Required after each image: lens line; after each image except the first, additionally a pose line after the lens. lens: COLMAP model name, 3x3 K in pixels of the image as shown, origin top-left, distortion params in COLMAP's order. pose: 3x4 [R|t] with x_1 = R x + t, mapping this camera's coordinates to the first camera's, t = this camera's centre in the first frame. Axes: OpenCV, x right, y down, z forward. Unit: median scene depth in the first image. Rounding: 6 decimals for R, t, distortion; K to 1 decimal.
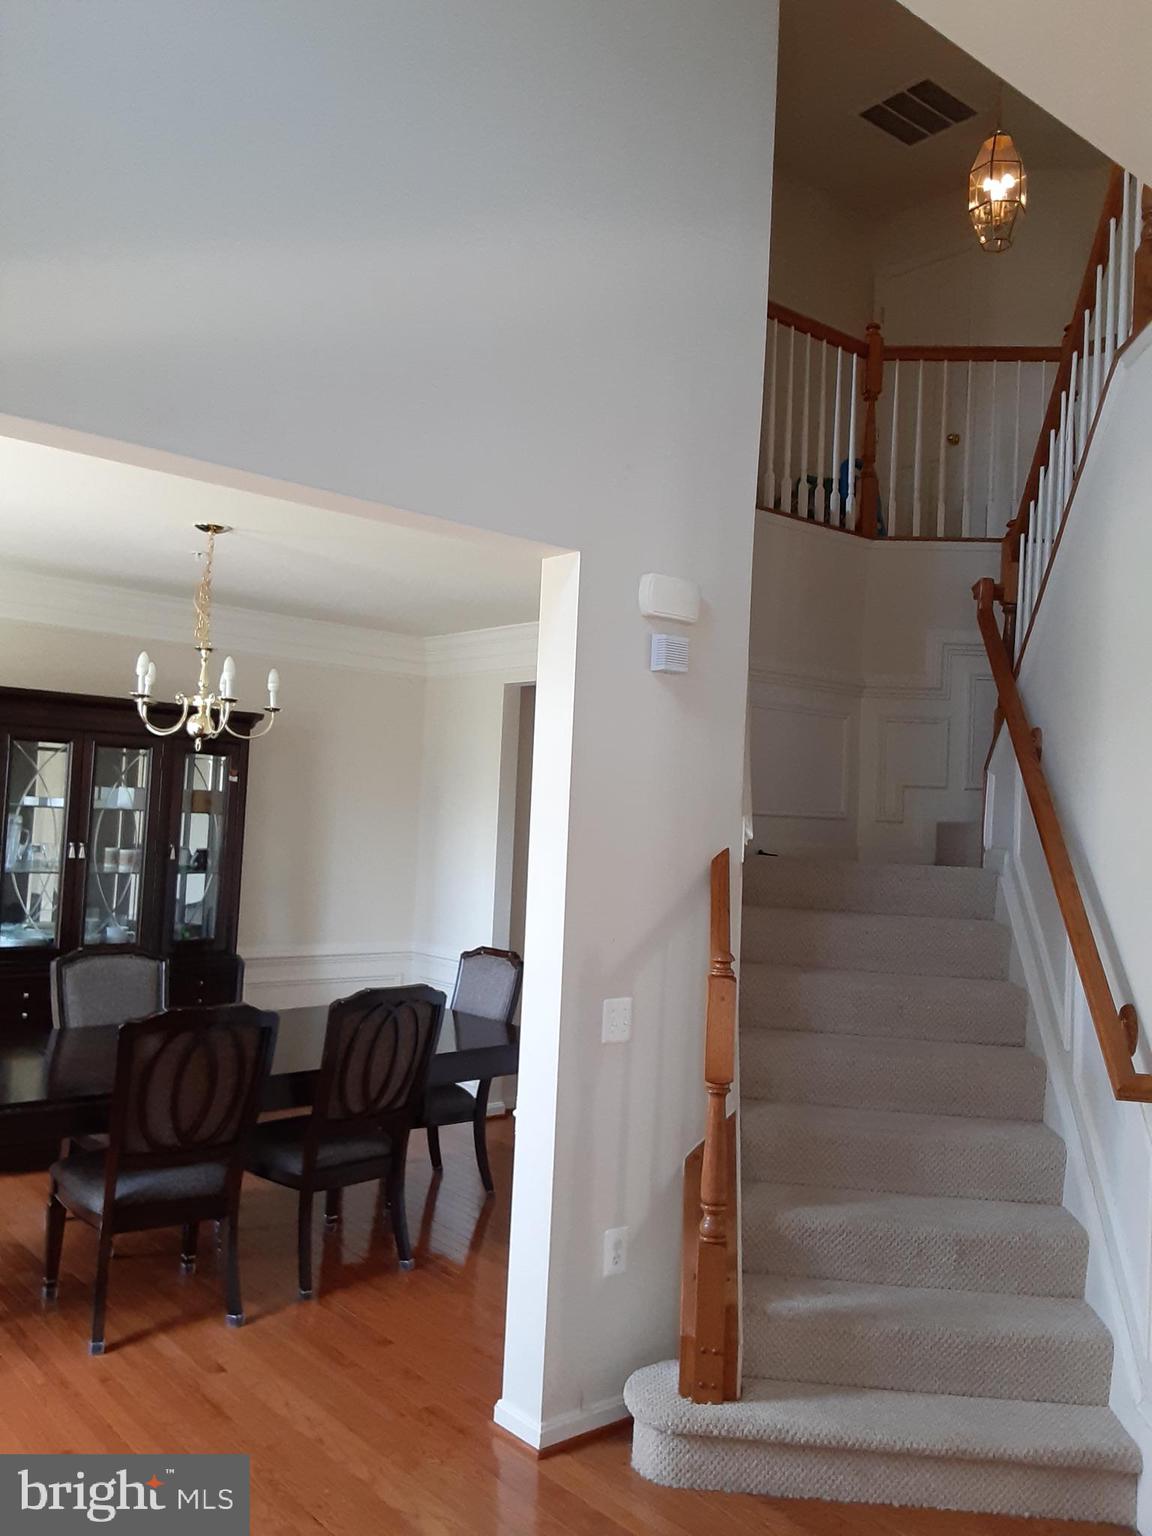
lens RADIAL K [[1236.0, 0, 582.1], [0, 1236.0, 760.4], [0, 0, 1]] dist [0.122335, -0.197772]
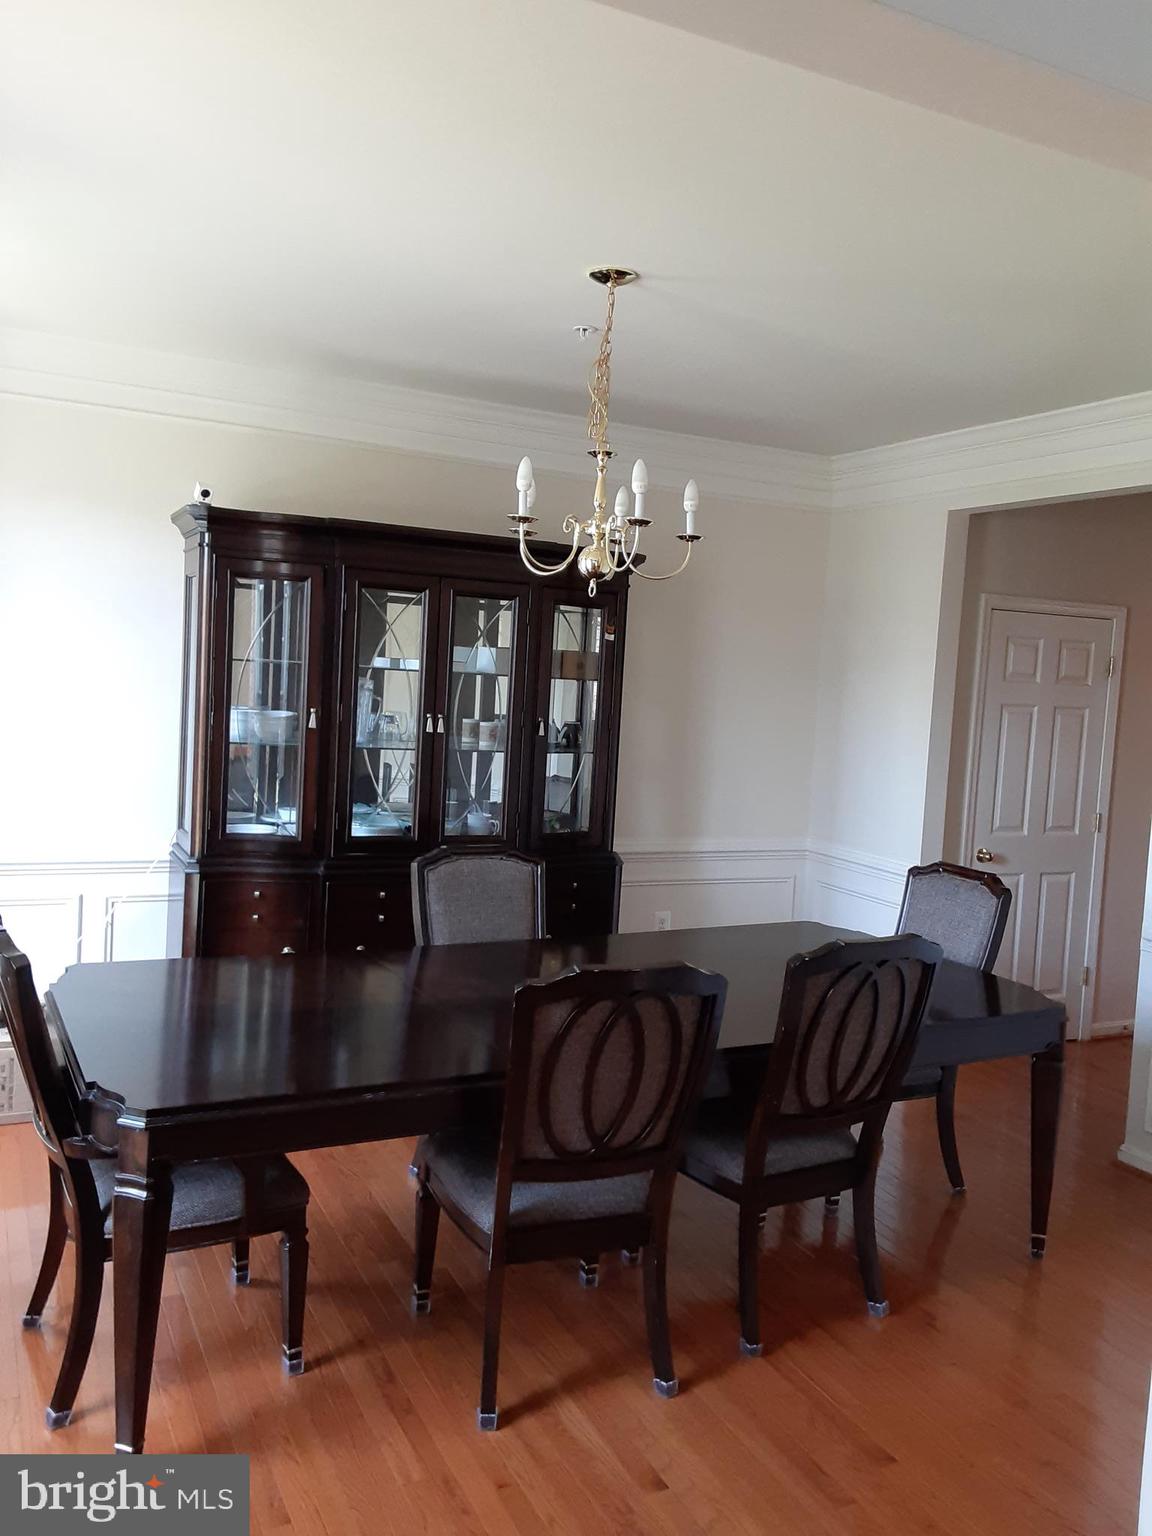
lens RADIAL K [[1236.0, 0, 582.1], [0, 1236.0, 760.4], [0, 0, 1]] dist [0.122335, -0.197772]
pose [[0.969894, 0.026436, -0.242088, -0.124353], [0.000235, 0.993988, 0.109484, 0.007801], [0.243527, -0.106245, 0.964057, 0.263985]]
